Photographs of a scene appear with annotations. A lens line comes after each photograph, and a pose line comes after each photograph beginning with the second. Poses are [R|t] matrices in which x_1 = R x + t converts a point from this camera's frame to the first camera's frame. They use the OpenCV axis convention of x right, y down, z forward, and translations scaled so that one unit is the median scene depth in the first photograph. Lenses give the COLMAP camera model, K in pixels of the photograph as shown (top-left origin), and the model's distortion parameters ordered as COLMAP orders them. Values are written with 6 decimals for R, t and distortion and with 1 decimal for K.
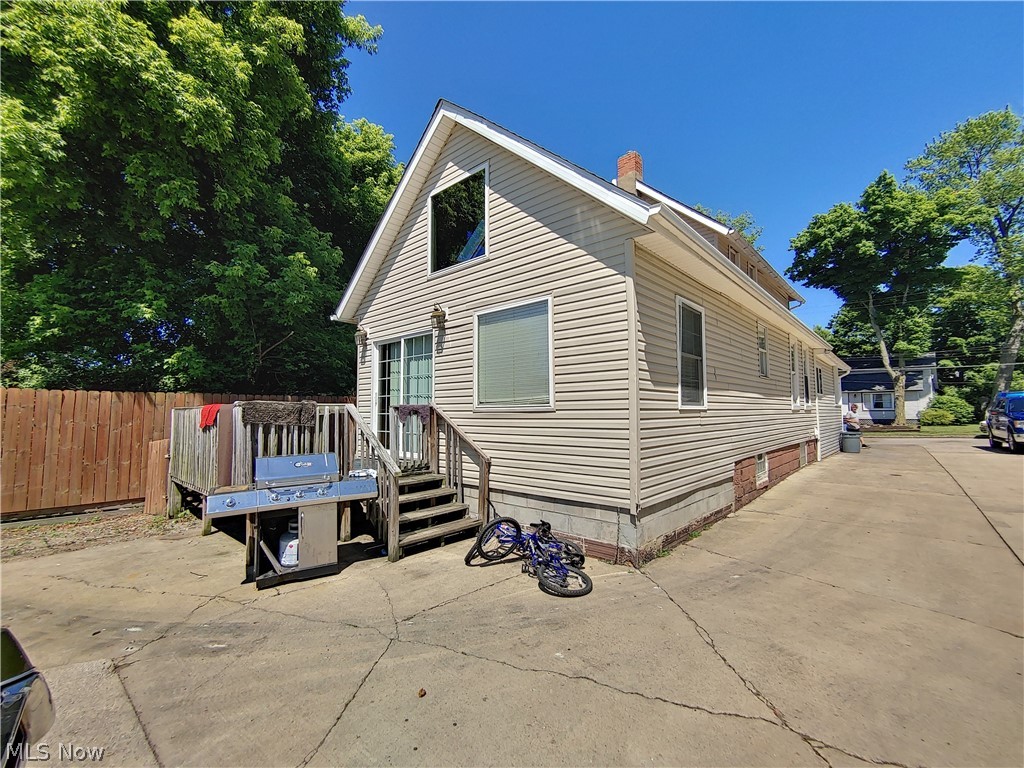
lens RADIAL K [[446.5, 0, 504.2], [0, 446.5, 384.6], [0, 0, 1]] dist [0.003557, -0.001392]
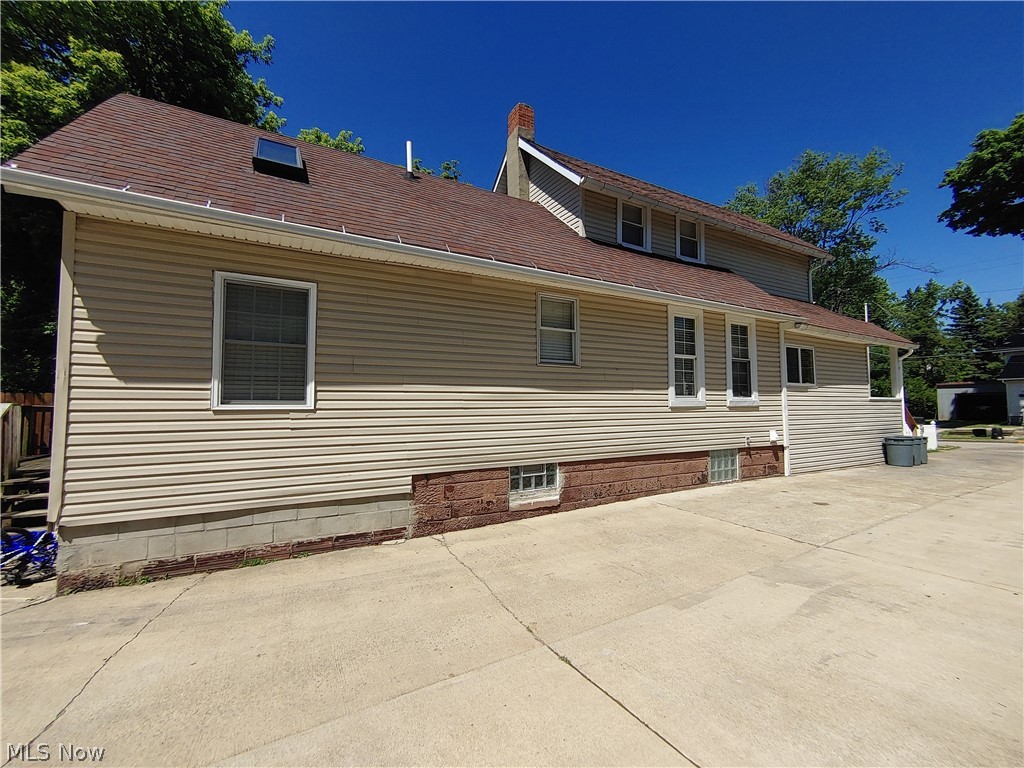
lens RADIAL K [[446.5, 0, 511.0], [0, 446.5, 384.9], [0, 0, 1]] dist [0.003557, -0.001392]
pose [[0.947774, -0.013524, -0.318655, 0.720311], [0.019300, 0.999702, 0.014974, 0.004383], [0.318358, -0.020342, 0.947752, 0.240491]]
